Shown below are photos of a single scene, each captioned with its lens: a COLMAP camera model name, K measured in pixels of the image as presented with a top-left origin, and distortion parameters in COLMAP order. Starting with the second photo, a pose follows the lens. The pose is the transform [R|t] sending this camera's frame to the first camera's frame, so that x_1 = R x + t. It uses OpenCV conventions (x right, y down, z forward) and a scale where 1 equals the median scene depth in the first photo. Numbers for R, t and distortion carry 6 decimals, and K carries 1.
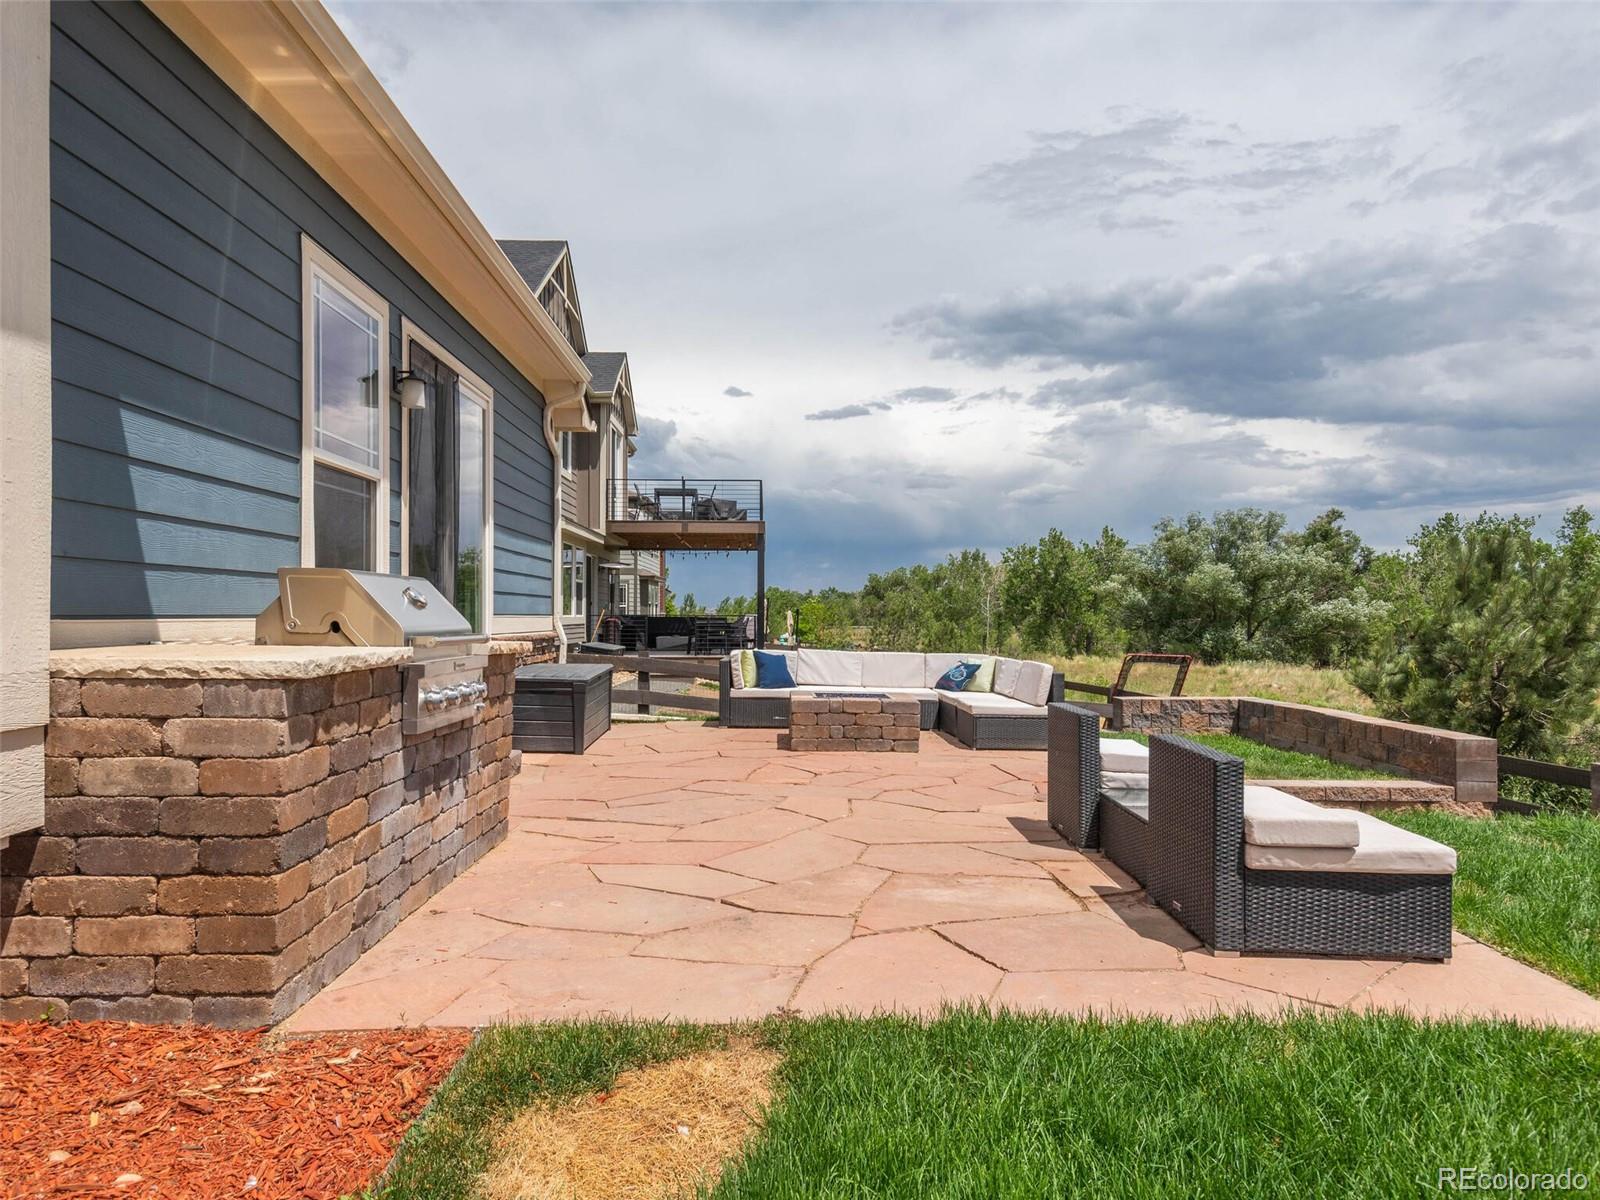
lens RADIAL K [[1037.6, 0, 800.0], [0, 1037.6, 600.0], [0, 0, 1]] dist [-0.002879, -0.001479]
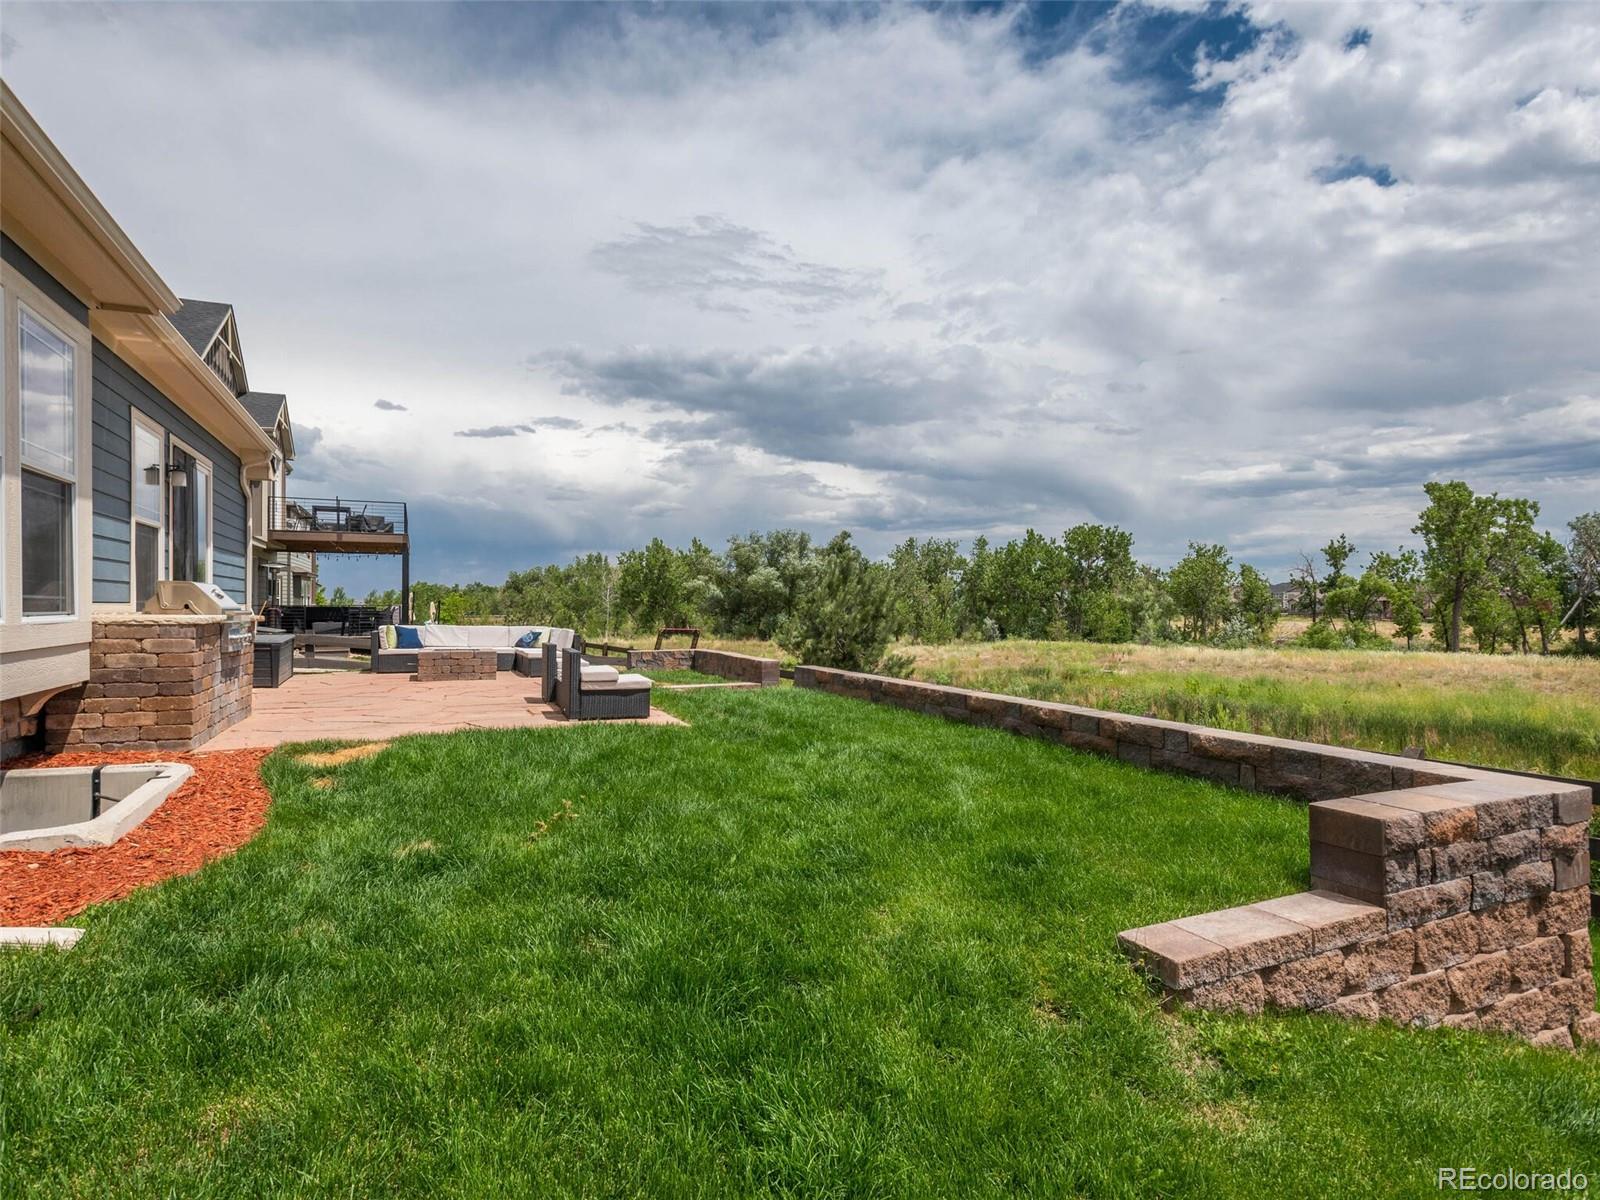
lens RADIAL K [[868.0, 0, 800.0], [0, 868.0, 600.0], [0, 0, 1]] dist [0.018597, -0.001130]
pose [[0.927756, 0.000003, 0.373187, 0.006450], [-0.002828, 0.999971, 0.007020, -0.000423], [-0.373176, -0.007568, 0.927730, -0.093130]]
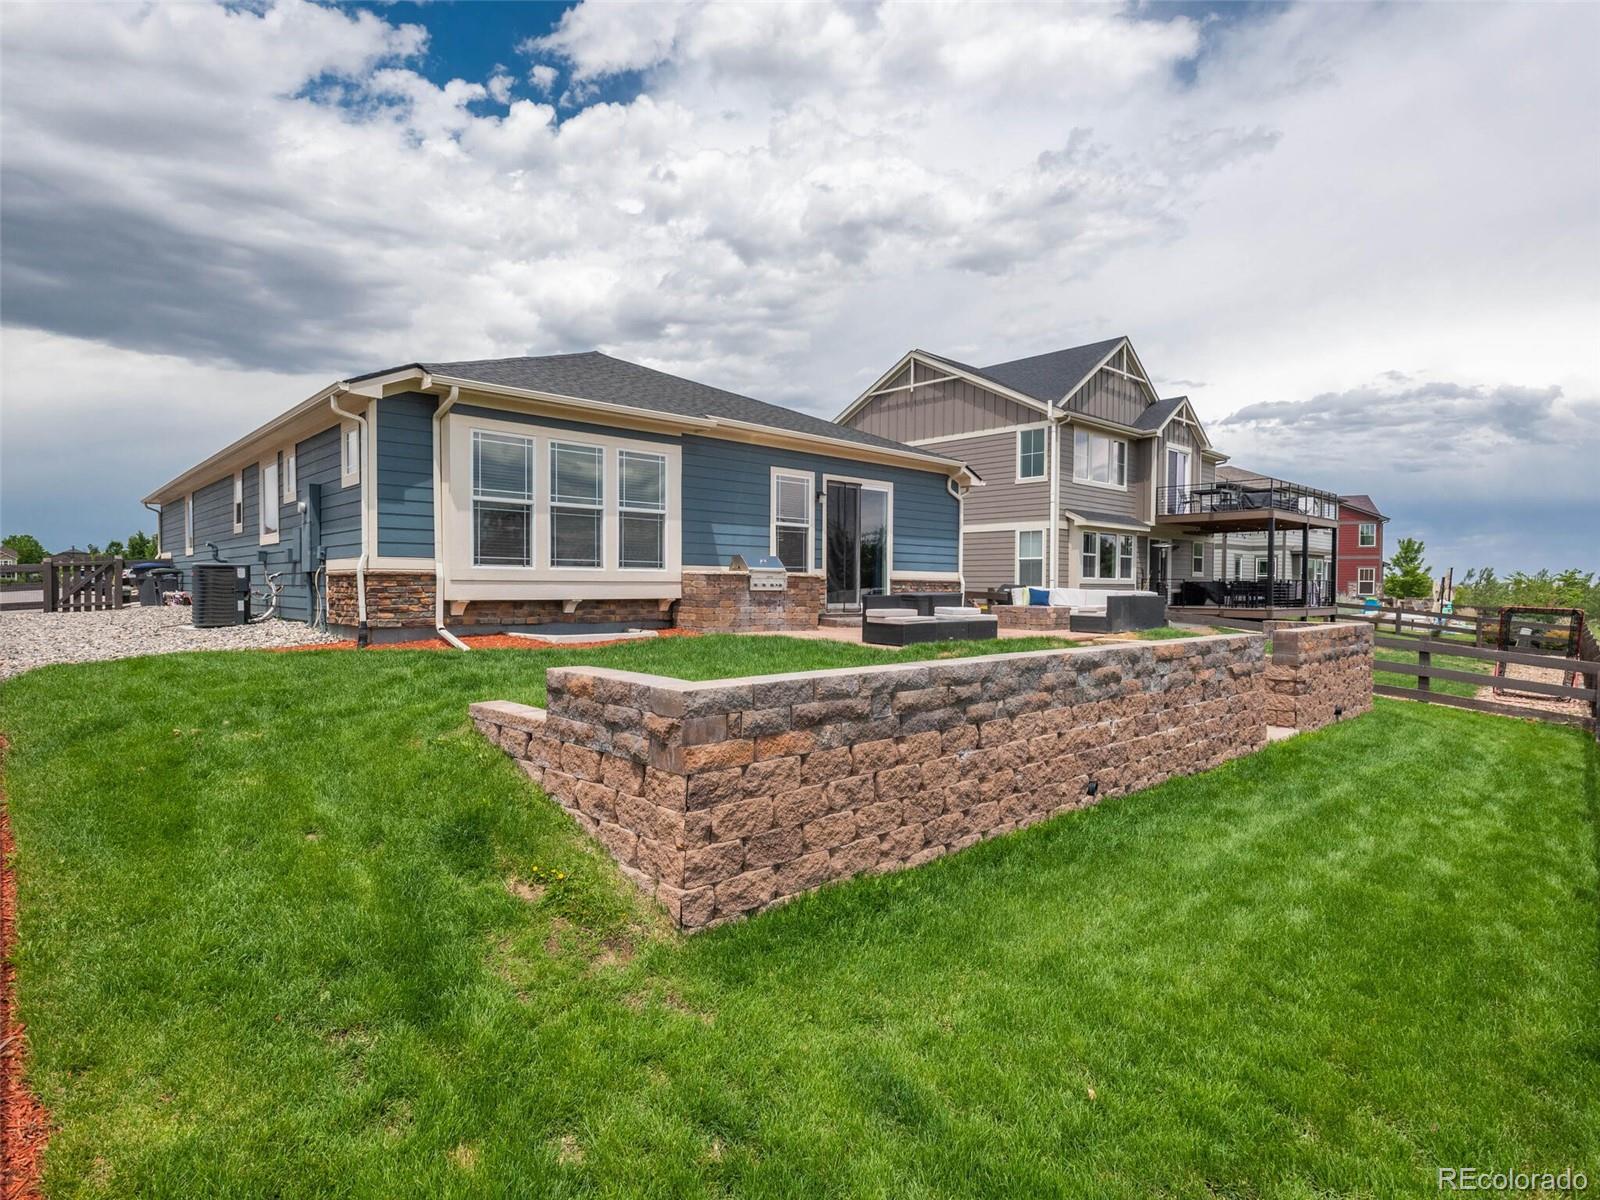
lens RADIAL K [[843.3, 0, 800.0], [0, 843.3, 600.0], [0, 0, 1]] dist [-0.000605, -0.000193]
pose [[0.666670, 0.013990, -0.745222, 0.181084], [0.006579, 0.999674, 0.024652, 0.005787], [0.745324, -0.021338, 0.666361, -0.094551]]
